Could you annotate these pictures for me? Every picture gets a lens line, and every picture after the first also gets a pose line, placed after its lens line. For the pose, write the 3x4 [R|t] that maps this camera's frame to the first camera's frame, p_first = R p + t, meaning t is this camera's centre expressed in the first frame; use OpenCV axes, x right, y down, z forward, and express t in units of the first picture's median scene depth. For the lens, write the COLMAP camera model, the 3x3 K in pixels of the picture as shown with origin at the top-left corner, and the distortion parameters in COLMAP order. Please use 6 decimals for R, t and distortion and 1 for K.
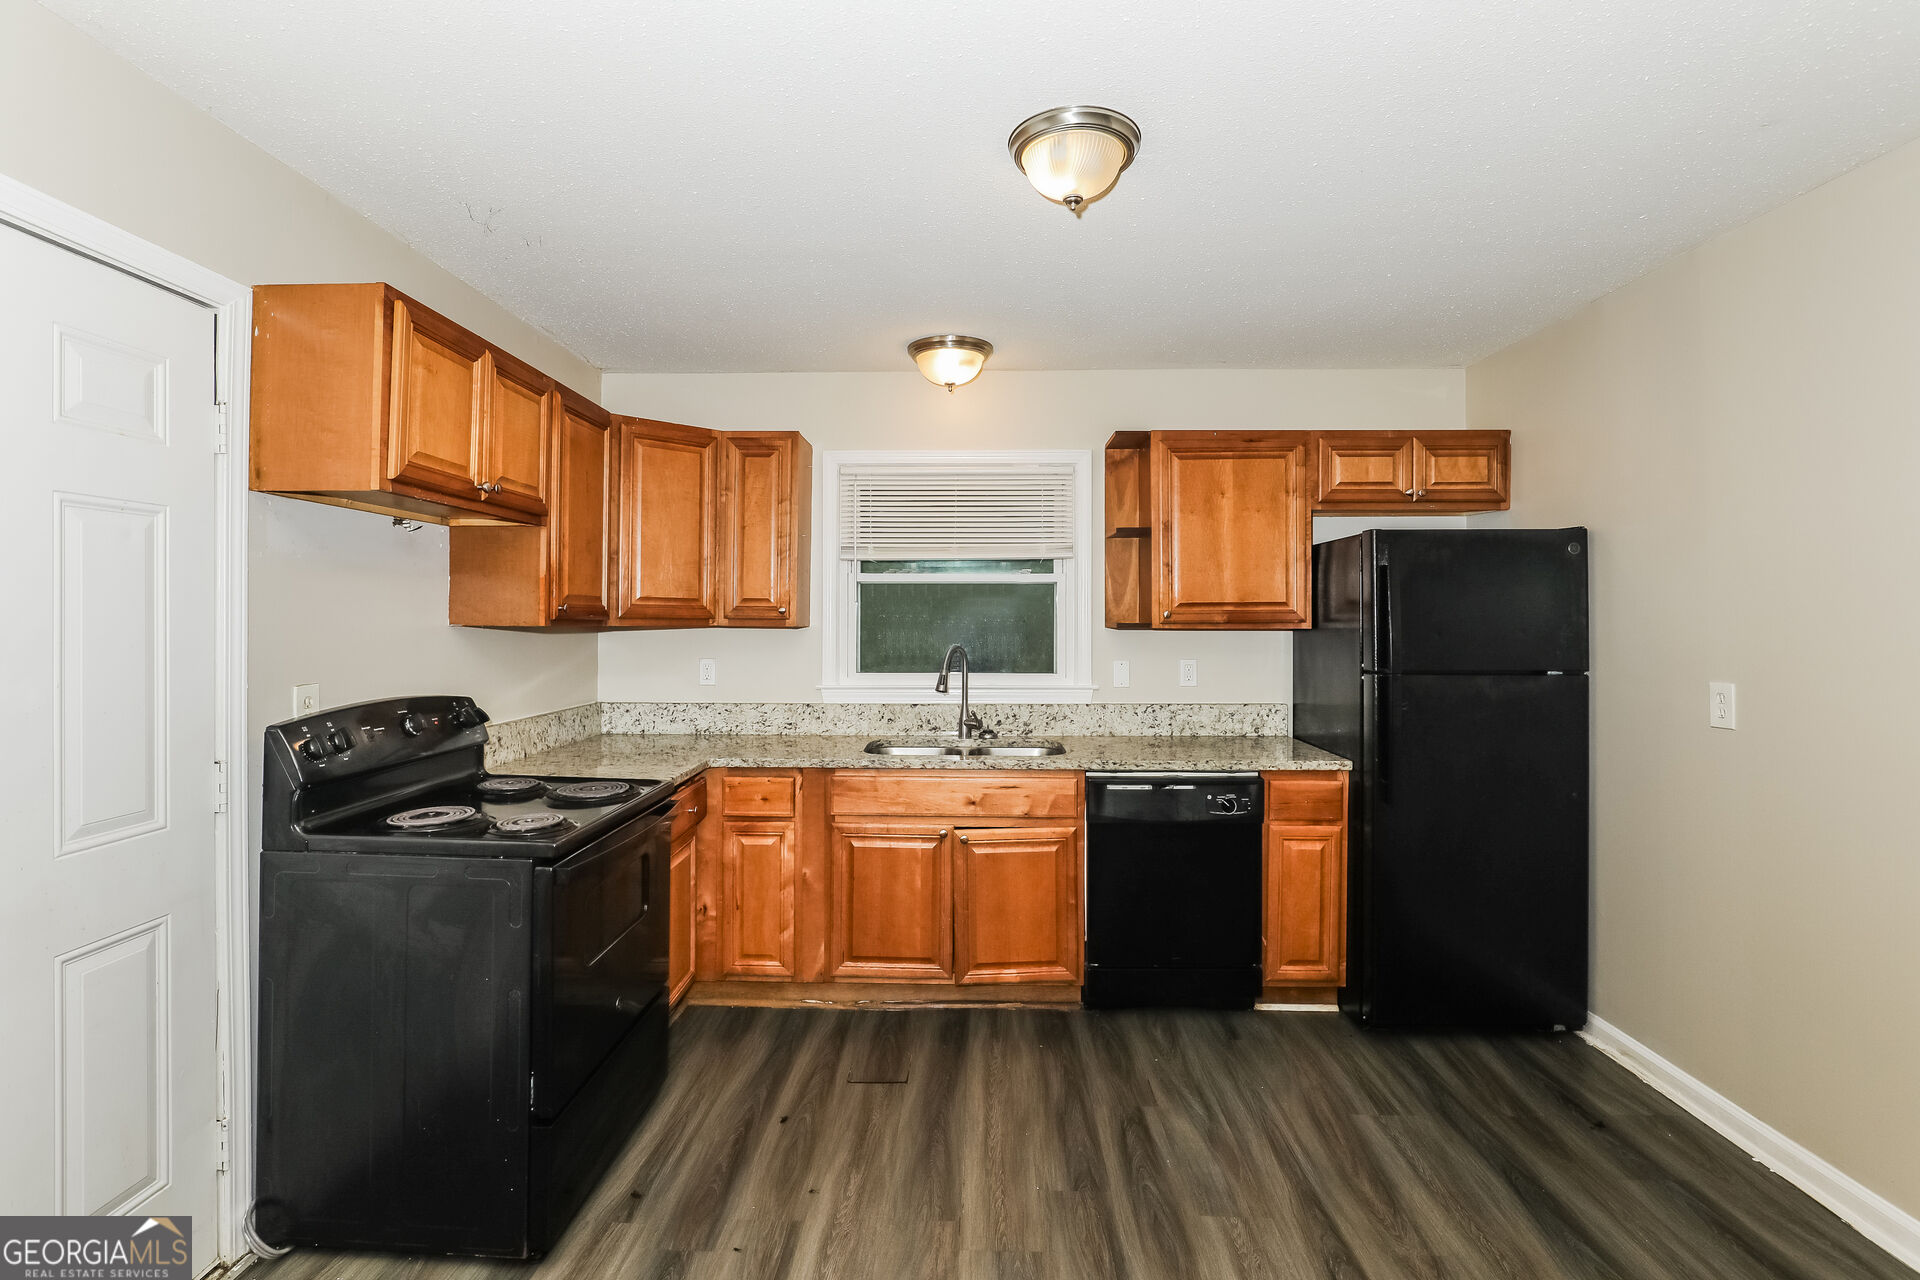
lens RADIAL K [[882.7, 0, 953.1], [0, 882.7, 624.4], [0, 0, 1]] dist [-0.003698, -0.000168]
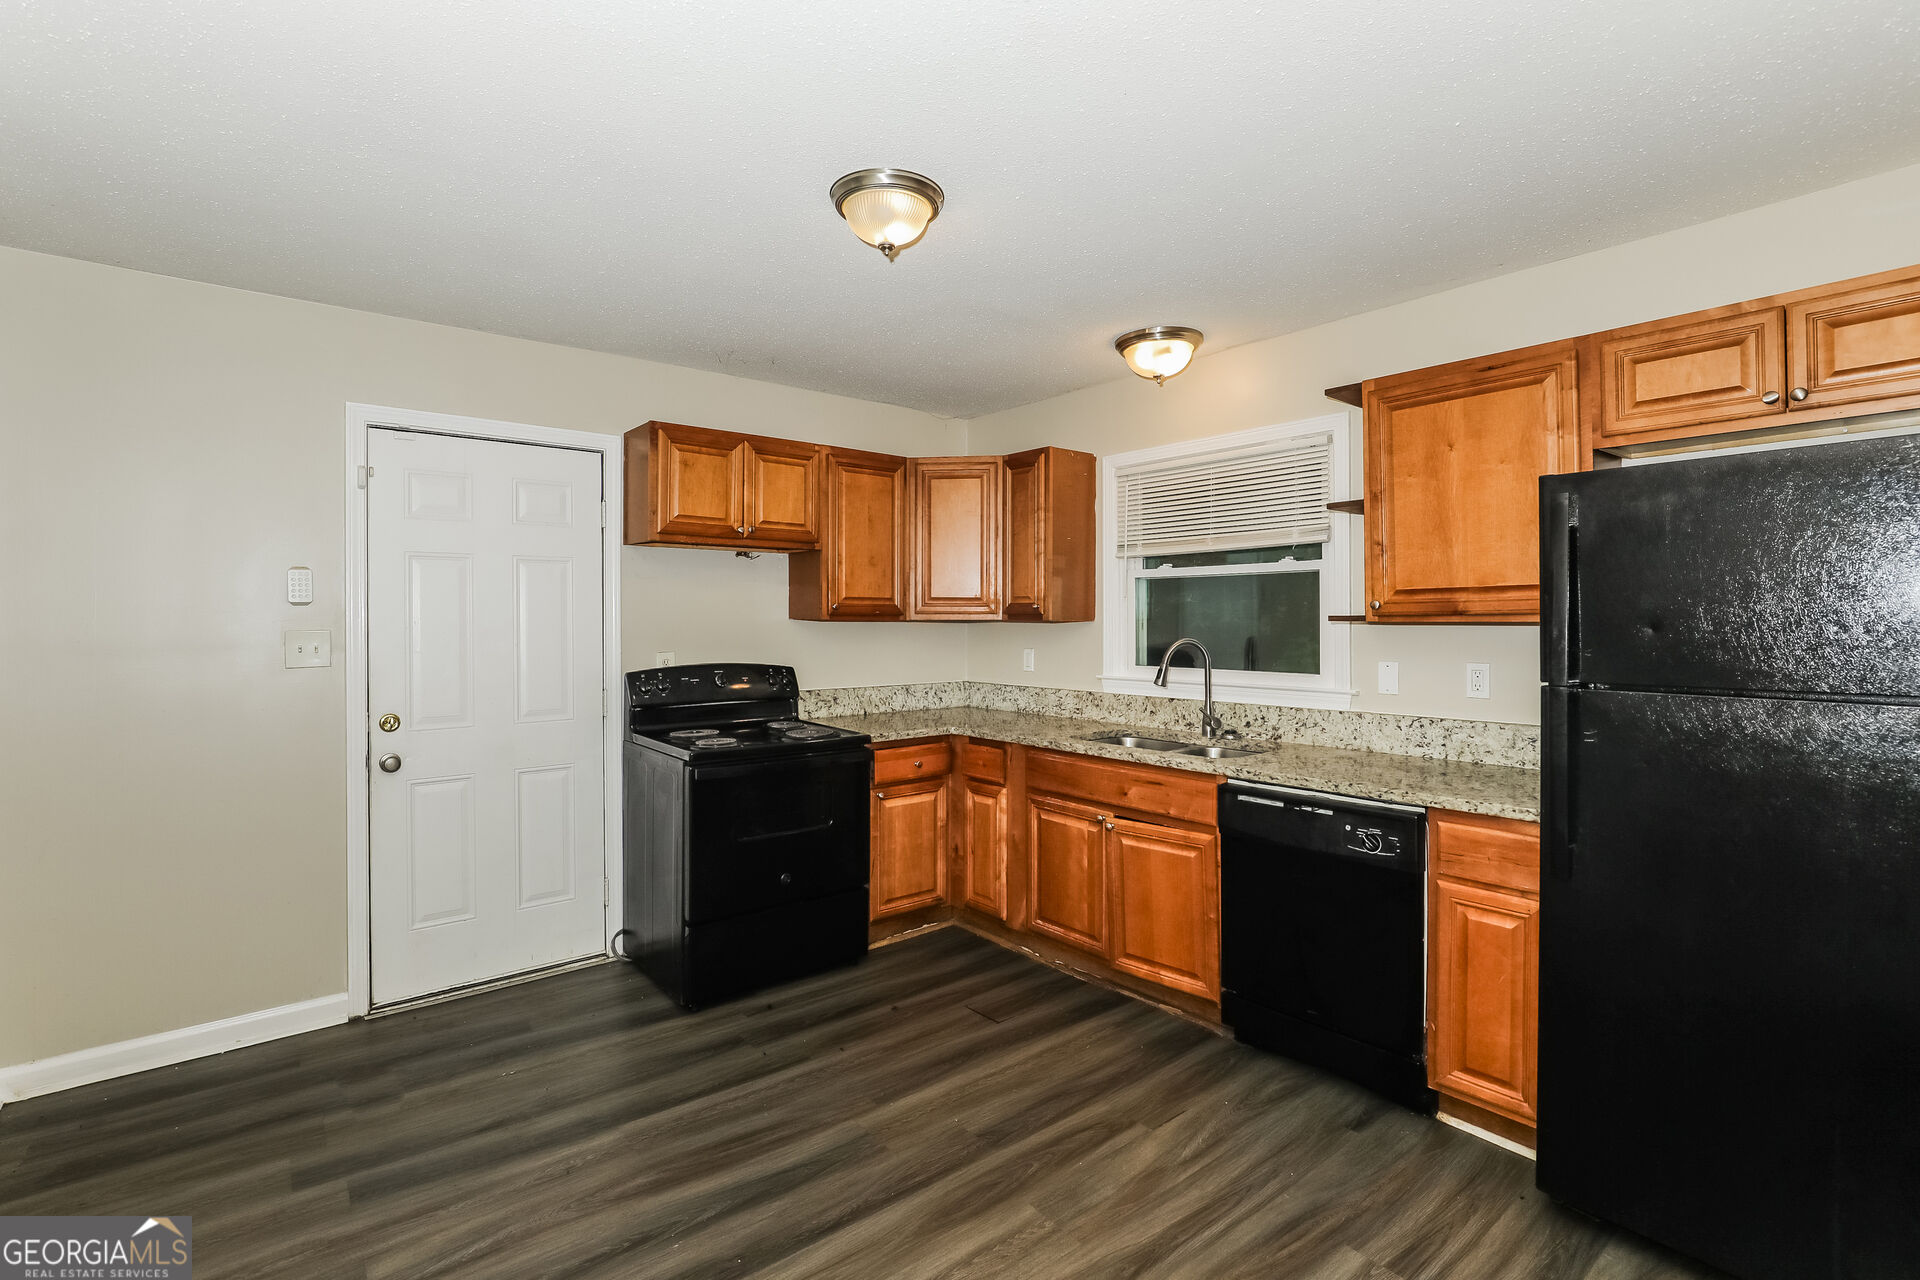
lens RADIAL K [[882.7, 0, 955.0], [0, 882.7, 633.3], [0, 0, 1]] dist [-0.003698, -0.000168]
pose [[0.657816, 0.008447, -0.753132, 0.647637], [-0.001495, 0.999950, 0.009910, 0.008394], [0.753177, -0.005393, 0.657795, 0.186708]]
